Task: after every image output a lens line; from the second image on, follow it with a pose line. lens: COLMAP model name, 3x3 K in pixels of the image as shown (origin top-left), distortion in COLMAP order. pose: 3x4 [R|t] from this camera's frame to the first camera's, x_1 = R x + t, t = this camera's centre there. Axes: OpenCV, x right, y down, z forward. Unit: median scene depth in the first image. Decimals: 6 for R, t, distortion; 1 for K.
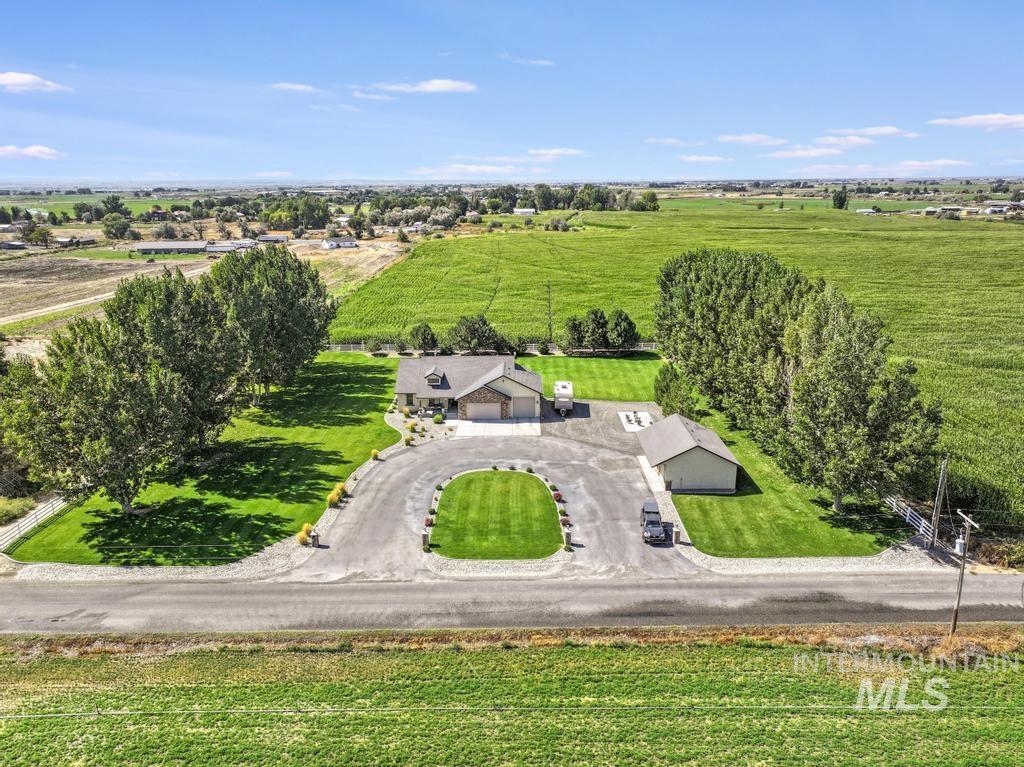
lens RADIAL K [[723.1, 0, 515.4], [0, 723.1, 357.3], [0, 0, 1]] dist [0.002354, 0.002133]
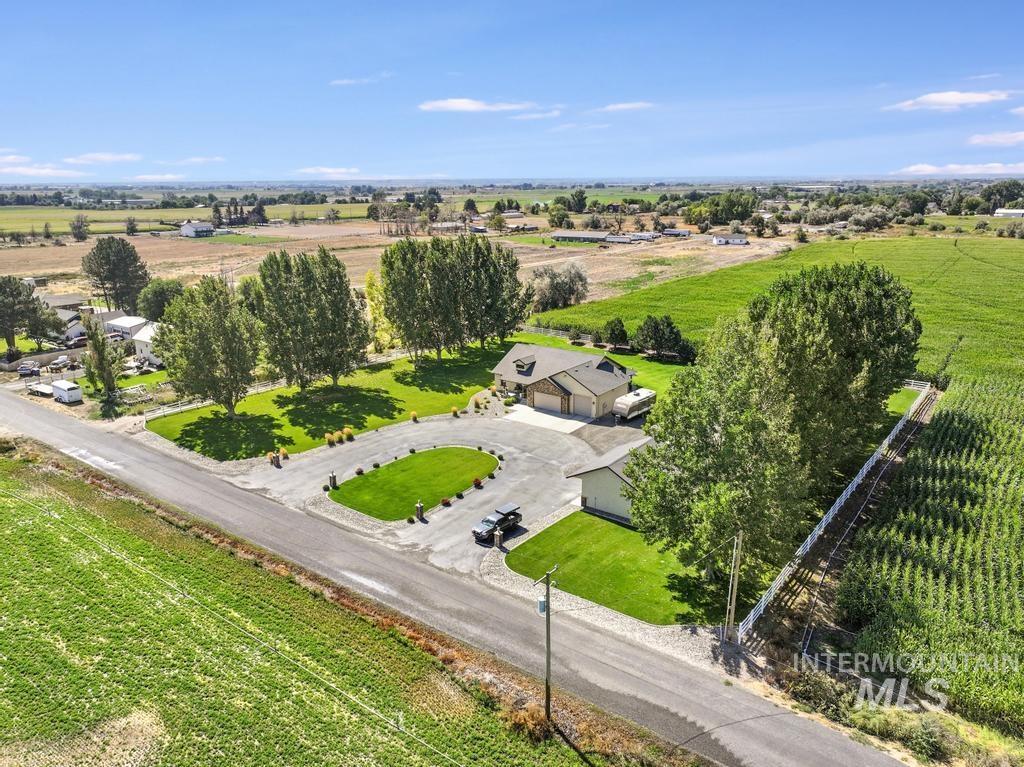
lens RADIAL K [[723.1, 0, 515.4], [0, 723.1, 357.3], [0, 0, 1]] dist [0.002354, 0.002133]
pose [[0.797630, 0.144131, -0.585673, 0.537498], [-0.140302, 0.988730, 0.052244, -0.038359], [0.586602, 0.040500, 0.808862, 0.134881]]
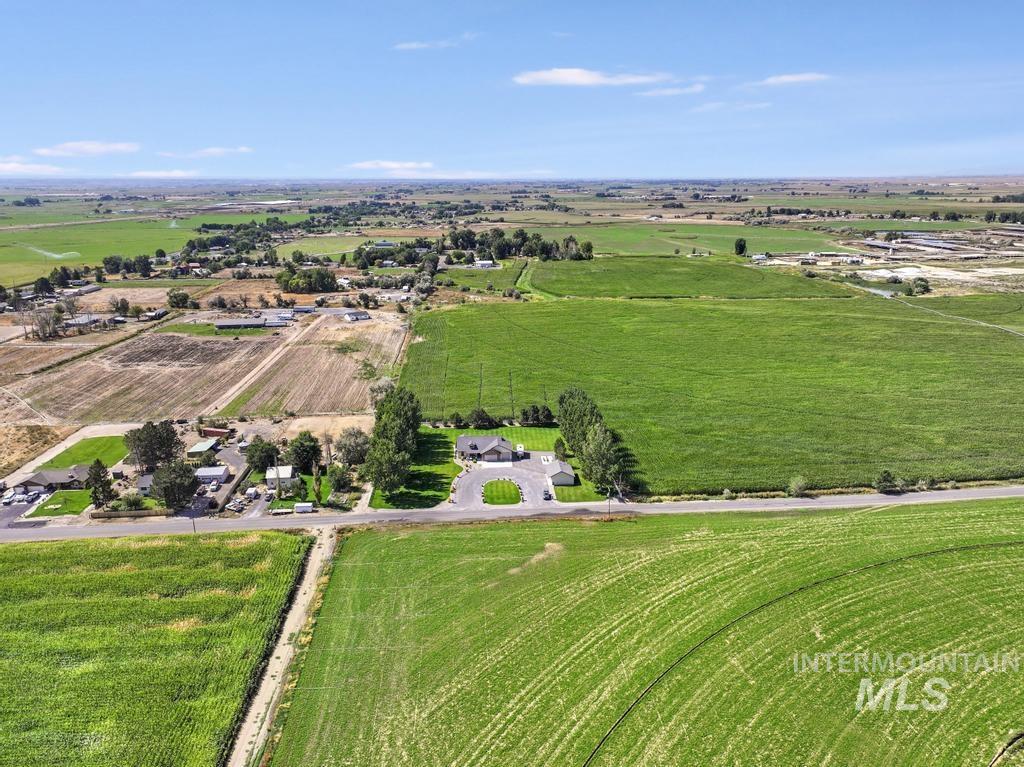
lens RADIAL K [[723.1, 0, 515.4], [0, 723.1, 357.3], [0, 0, 1]] dist [0.002354, 0.002133]
pose [[0.997755, -0.013658, 0.065570, -0.130133], [0.013725, 0.999906, -0.000565, -0.310960], [-0.065556, 0.001464, 0.997848, -1.779494]]
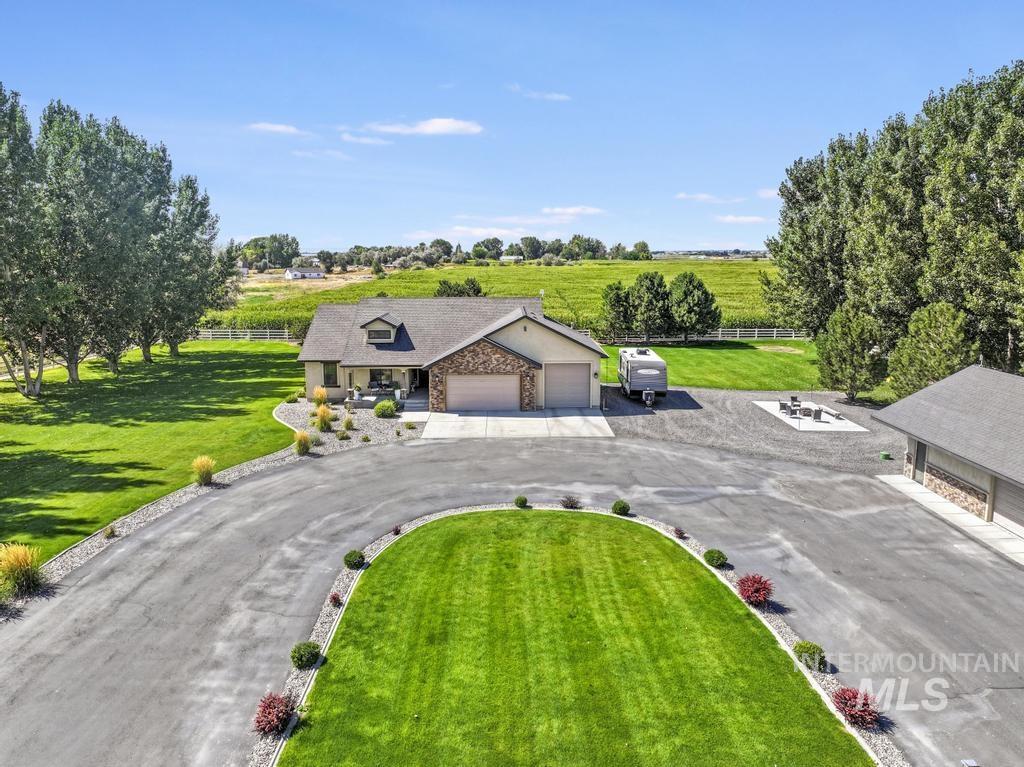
lens RADIAL K [[723.1, 0, 515.4], [0, 723.1, 357.3], [0, 0, 1]] dist [0.002354, 0.002133]
pose [[0.999716, 0.002622, 0.023677, -0.035209], [-0.000449, 0.995820, -0.091332, 0.097635], [-0.023818, 0.091295, 0.995539, 0.545290]]
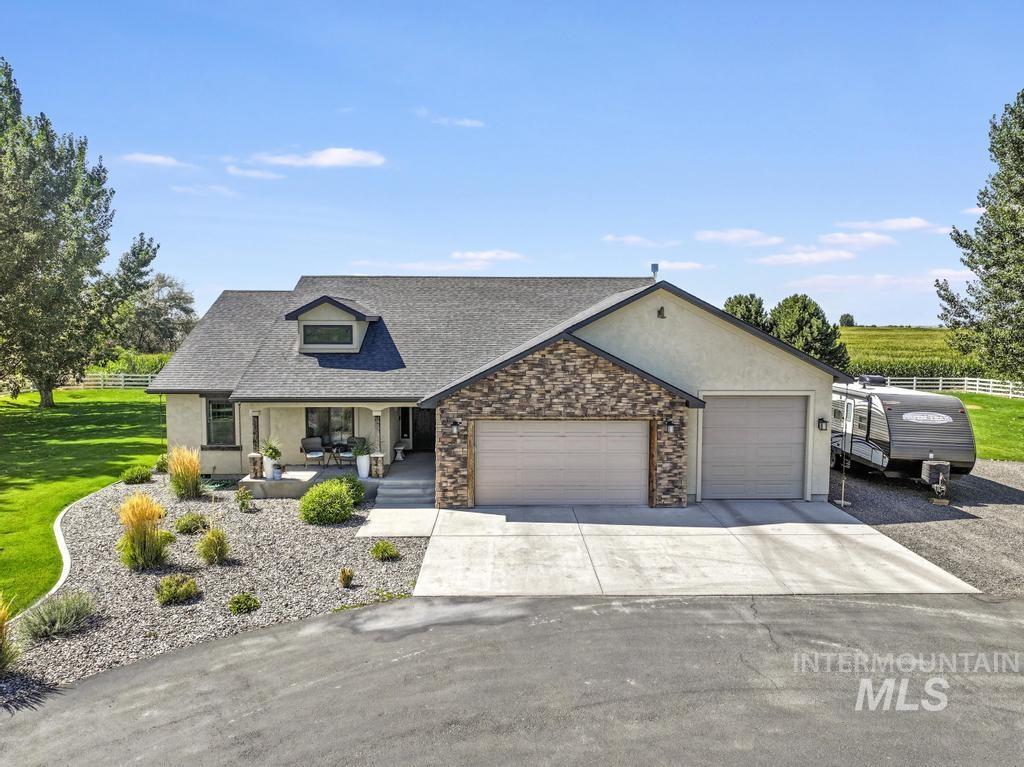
lens RADIAL K [[726.2, 0, 511.8], [0, 726.2, 370.3], [0, 0, 1]] dist [0.000127, 0.005027]
pose [[0.999756, 0.009140, 0.020085, -0.064451], [-0.005512, 0.984768, -0.173789, 0.086873], [-0.021368, 0.173636, 0.984578, 0.825700]]
